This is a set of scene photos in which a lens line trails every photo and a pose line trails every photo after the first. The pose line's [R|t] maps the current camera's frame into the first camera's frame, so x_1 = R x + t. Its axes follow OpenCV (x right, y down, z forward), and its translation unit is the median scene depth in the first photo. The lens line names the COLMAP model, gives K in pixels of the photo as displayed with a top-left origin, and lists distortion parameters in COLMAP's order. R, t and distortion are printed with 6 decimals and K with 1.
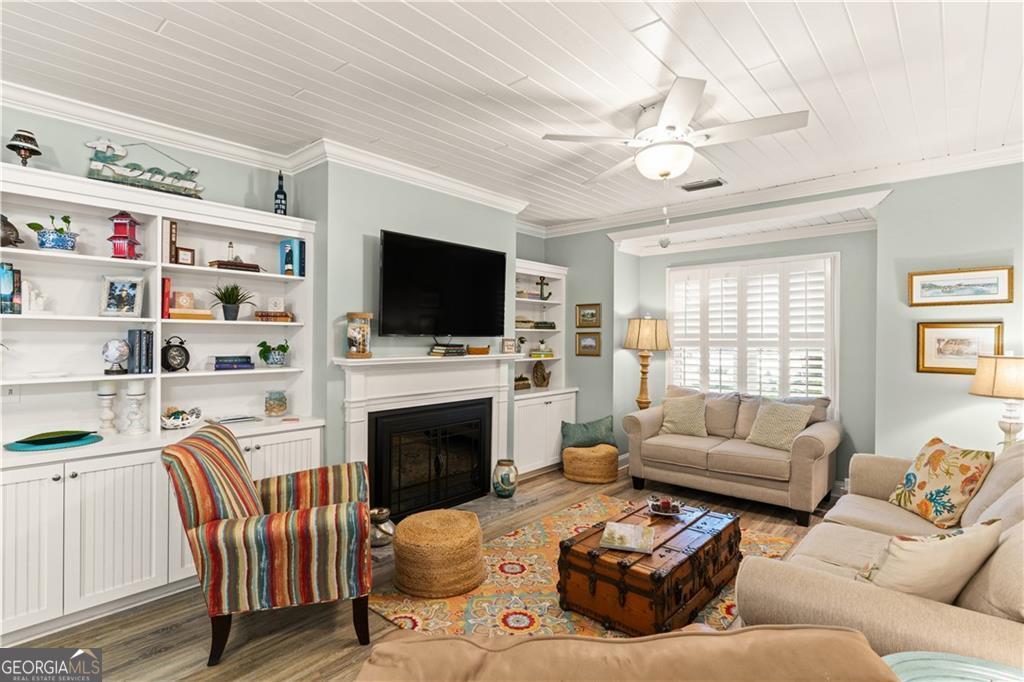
lens RADIAL K [[507.5, 0, 505.6], [0, 507.5, 338.4], [0, 0, 1]] dist [-0.000654, 0.000874]
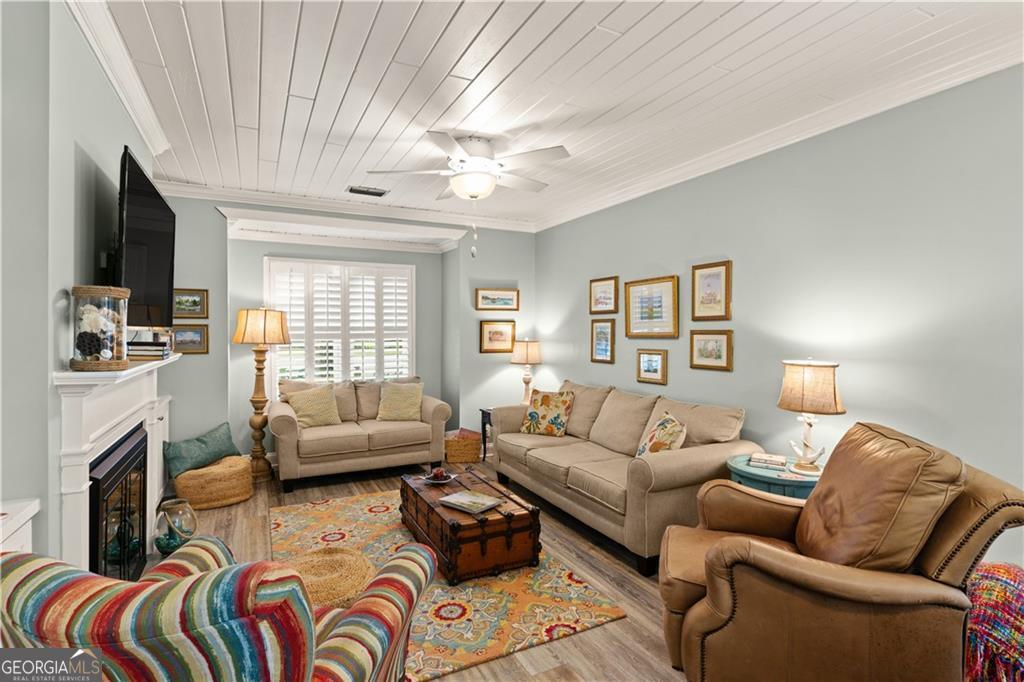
lens RADIAL K [[507.5, 0, 506.8], [0, 507.5, 335.4], [0, 0, 1]] dist [-0.000654, 0.000874]
pose [[0.360967, -0.010985, 0.932514, -0.512777], [0.002020, 0.999937, 0.010997, -0.002897], [-0.932576, -0.002086, 0.360967, 0.313182]]
